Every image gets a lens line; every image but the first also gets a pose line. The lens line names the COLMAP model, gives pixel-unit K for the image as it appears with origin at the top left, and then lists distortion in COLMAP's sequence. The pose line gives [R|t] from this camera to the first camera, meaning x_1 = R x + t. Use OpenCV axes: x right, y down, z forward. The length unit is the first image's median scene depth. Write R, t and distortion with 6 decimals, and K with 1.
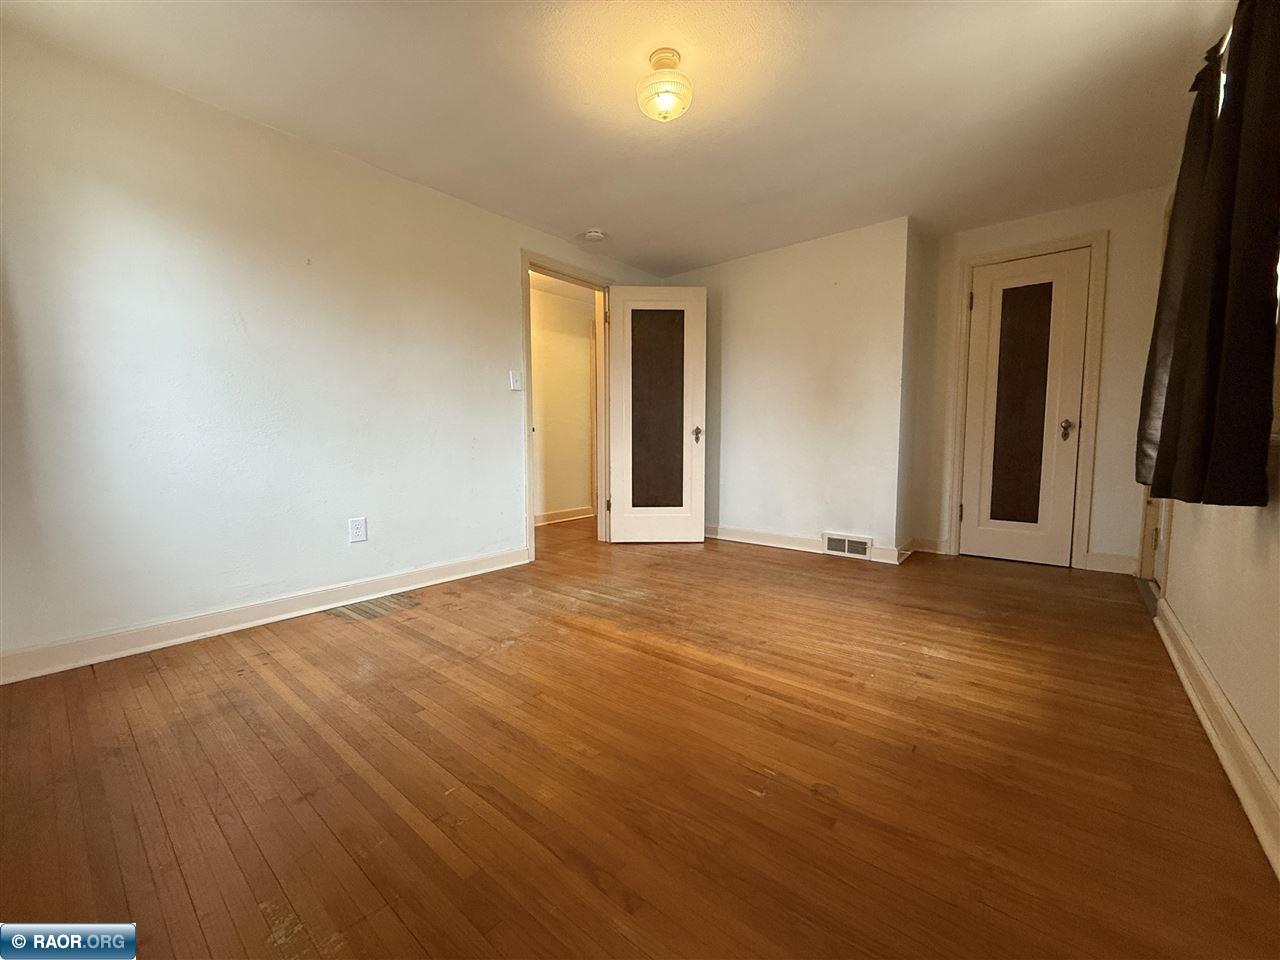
lens RADIAL K [[509.0, 0, 638.4], [0, 509.0, 480.9], [0, 0, 1]] dist [-0.000356, -0.000054]
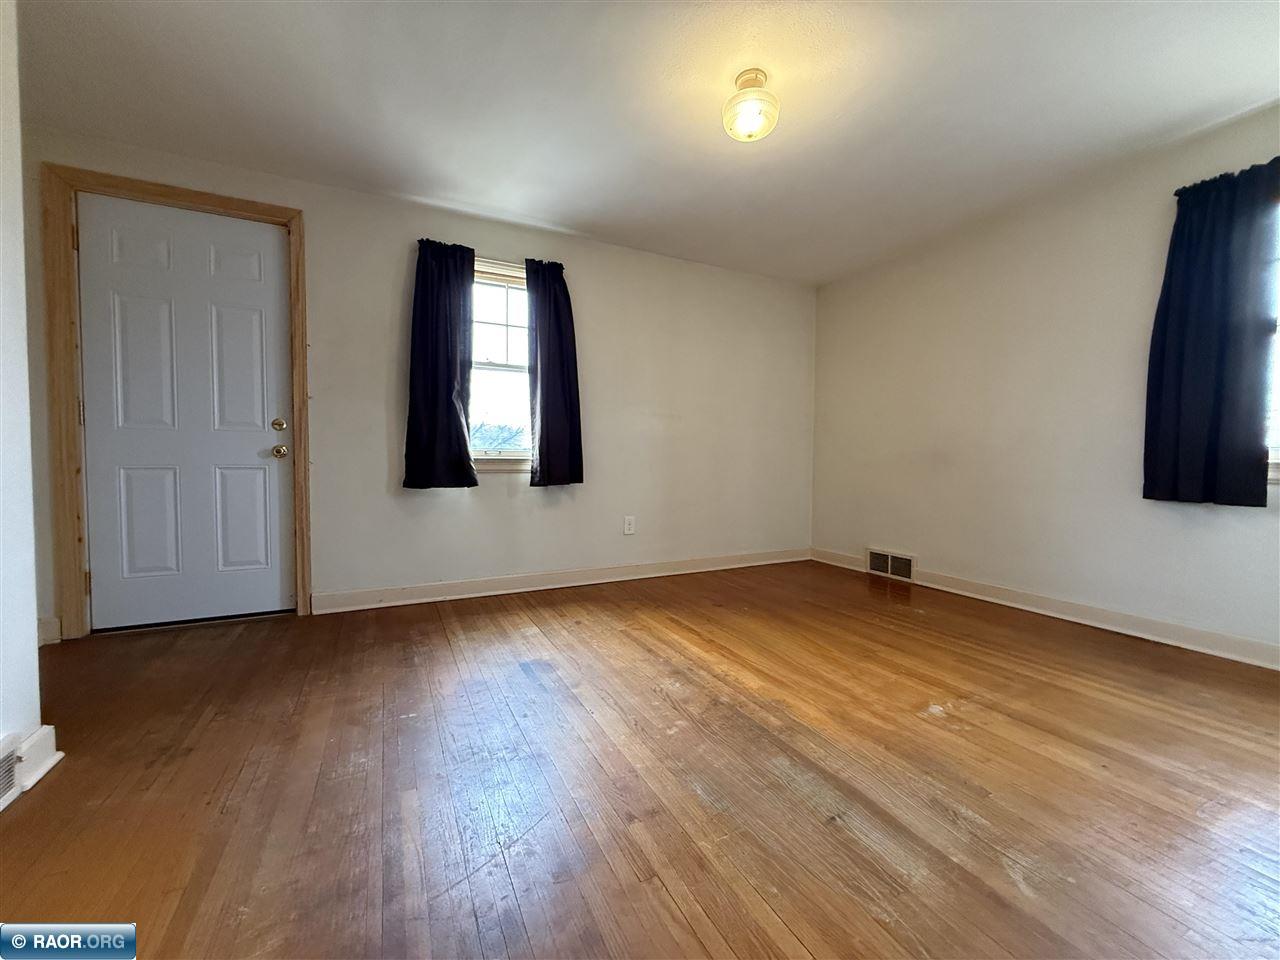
lens RADIAL K [[509.0, 0, 638.4], [0, 509.0, 480.9], [0, 0, 1]] dist [-0.000356, -0.000054]
pose [[-0.915197, -0.017349, 0.402634, -0.166134], [0.034268, 0.992105, 0.120641, -0.181692], [-0.401548, 0.124208, -0.907376, 2.169066]]
